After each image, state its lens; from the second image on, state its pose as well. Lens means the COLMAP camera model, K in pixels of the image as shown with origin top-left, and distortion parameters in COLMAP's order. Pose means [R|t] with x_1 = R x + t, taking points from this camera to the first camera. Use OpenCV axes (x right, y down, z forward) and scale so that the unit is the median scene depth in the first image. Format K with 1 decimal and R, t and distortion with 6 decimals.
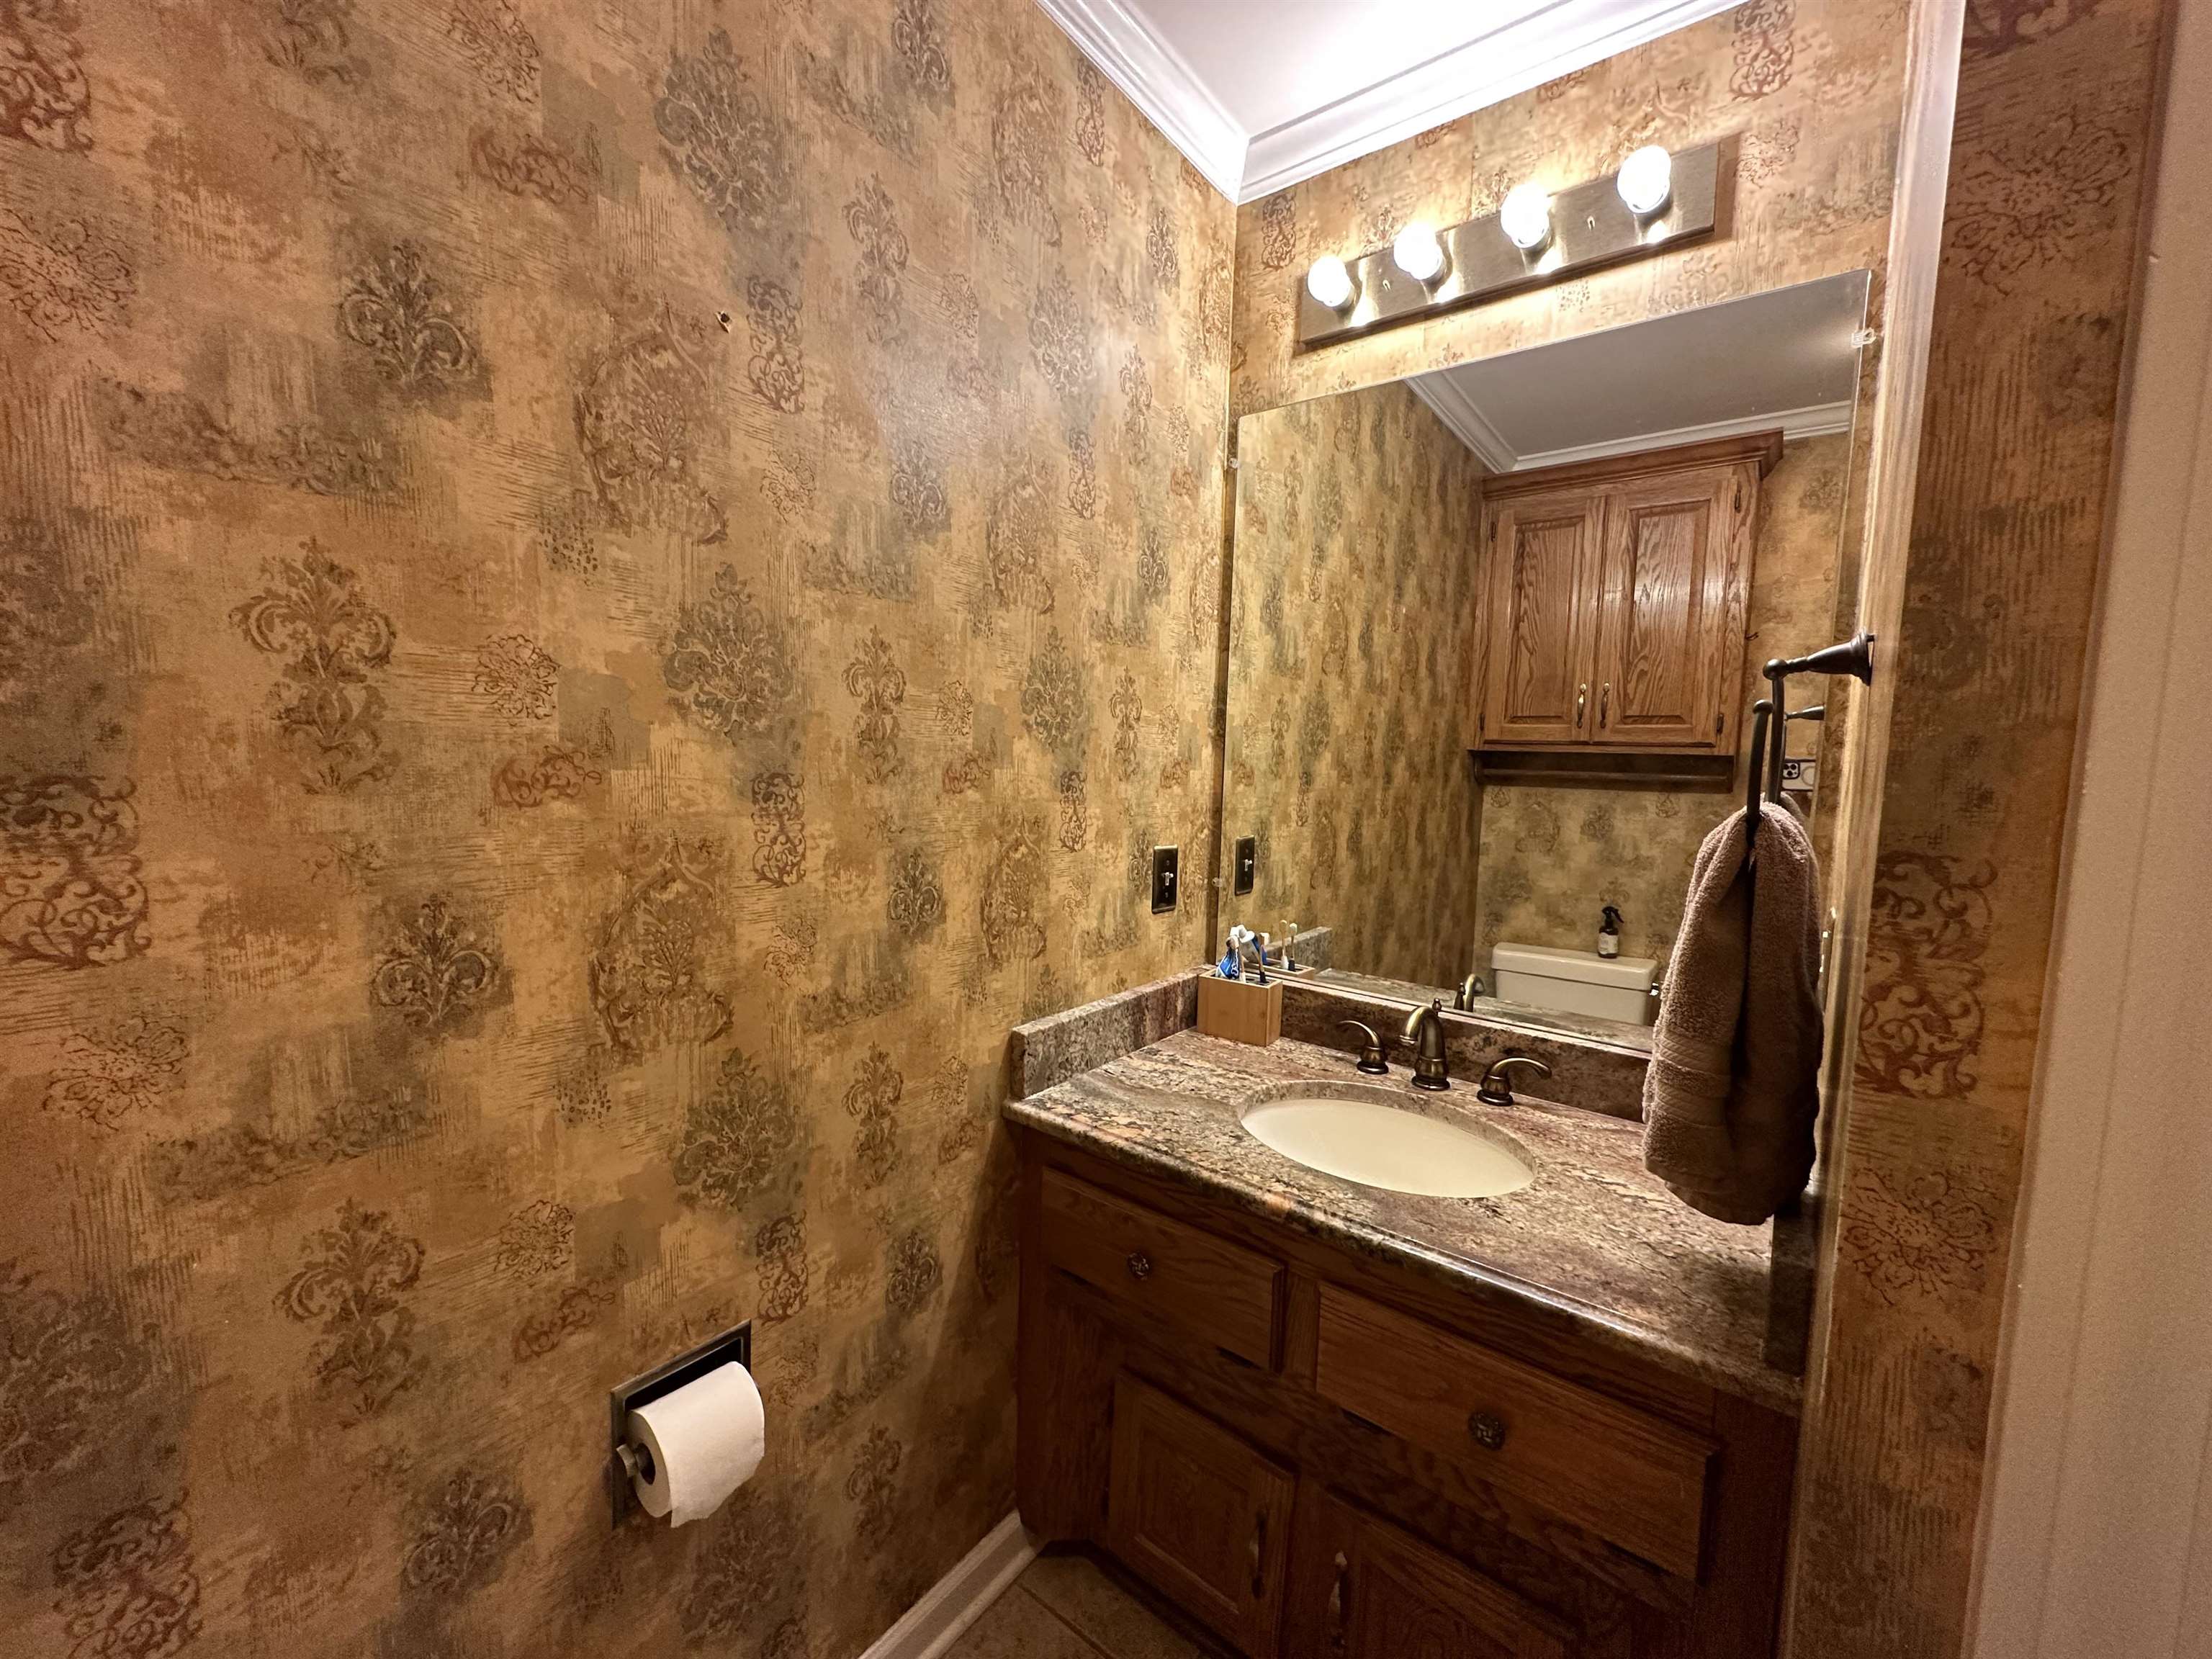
lens RADIAL K [[888.3, 0, 1106.0], [0, 888.3, 829.5], [0, 0, 1]] dist [-0.001454, 0.000708]
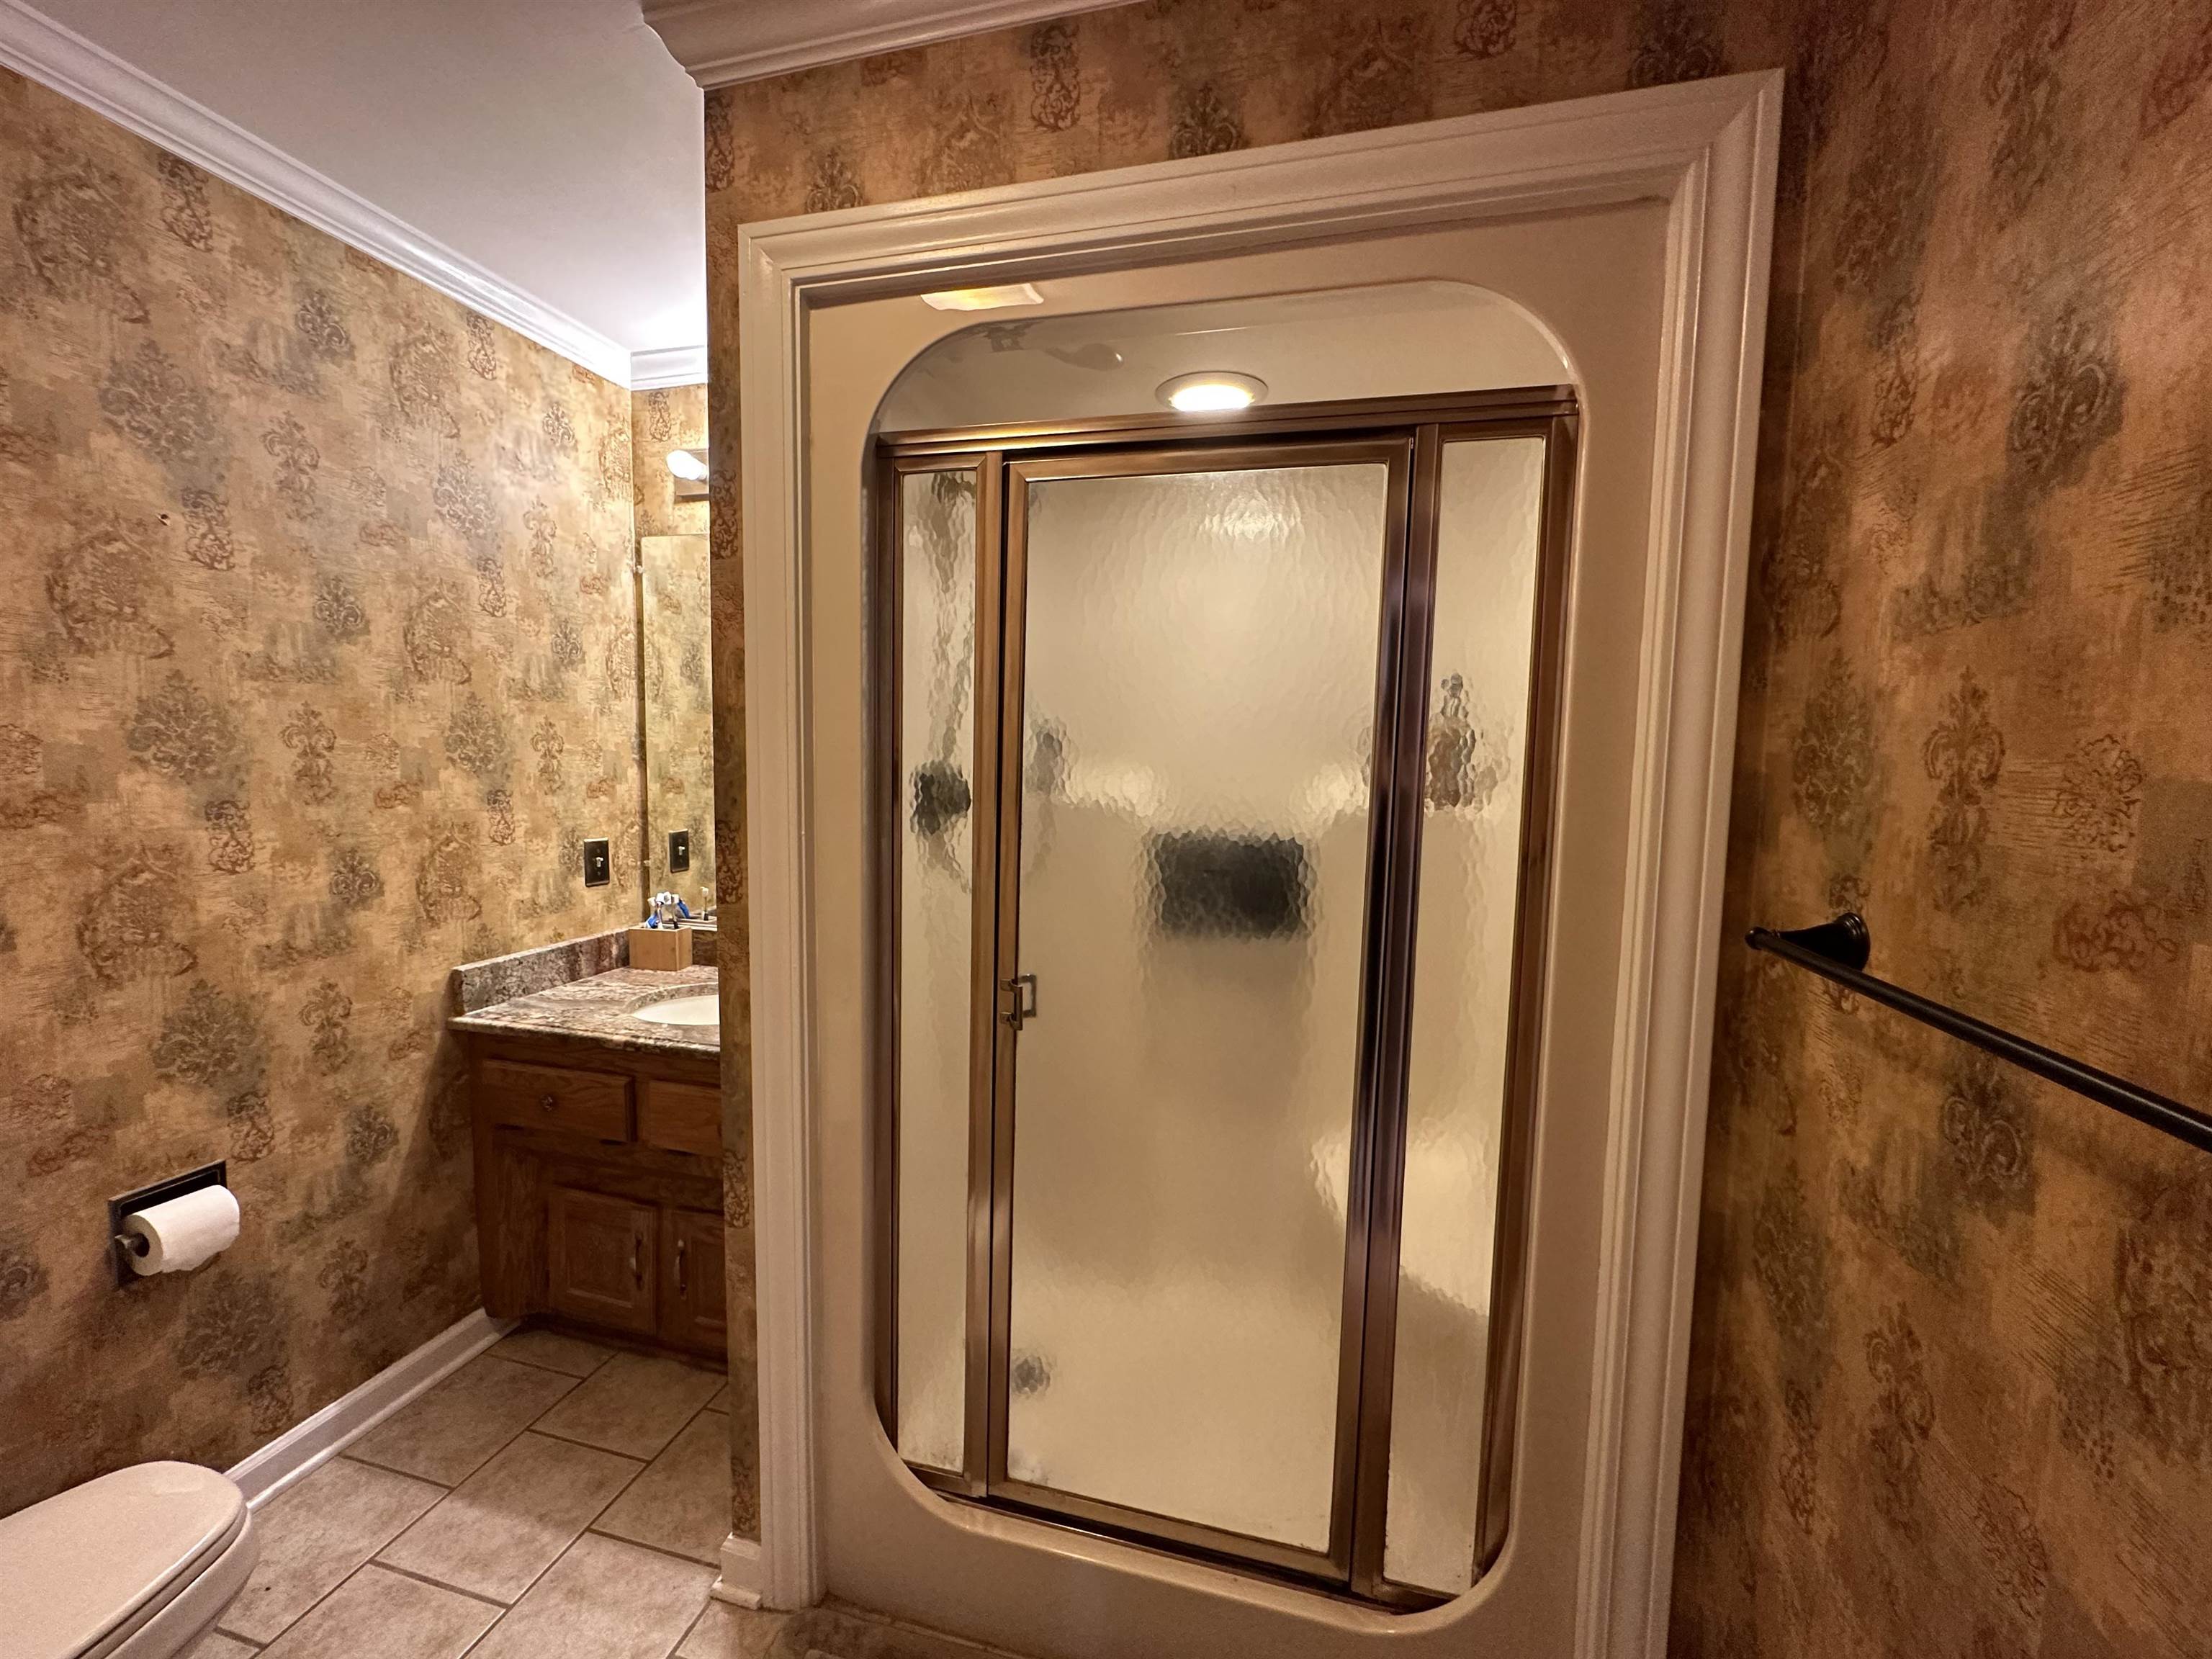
lens RADIAL K [[888.3, 0, 1106.0], [0, 888.3, 829.5], [0, 0, 1]] dist [-0.001454, 0.000708]
pose [[0.920508, -0.047834, 0.387785, 0.379650], [0.046598, 0.998834, 0.012595, 0.033374], [-0.387936, 0.006476, 0.921664, -0.882533]]
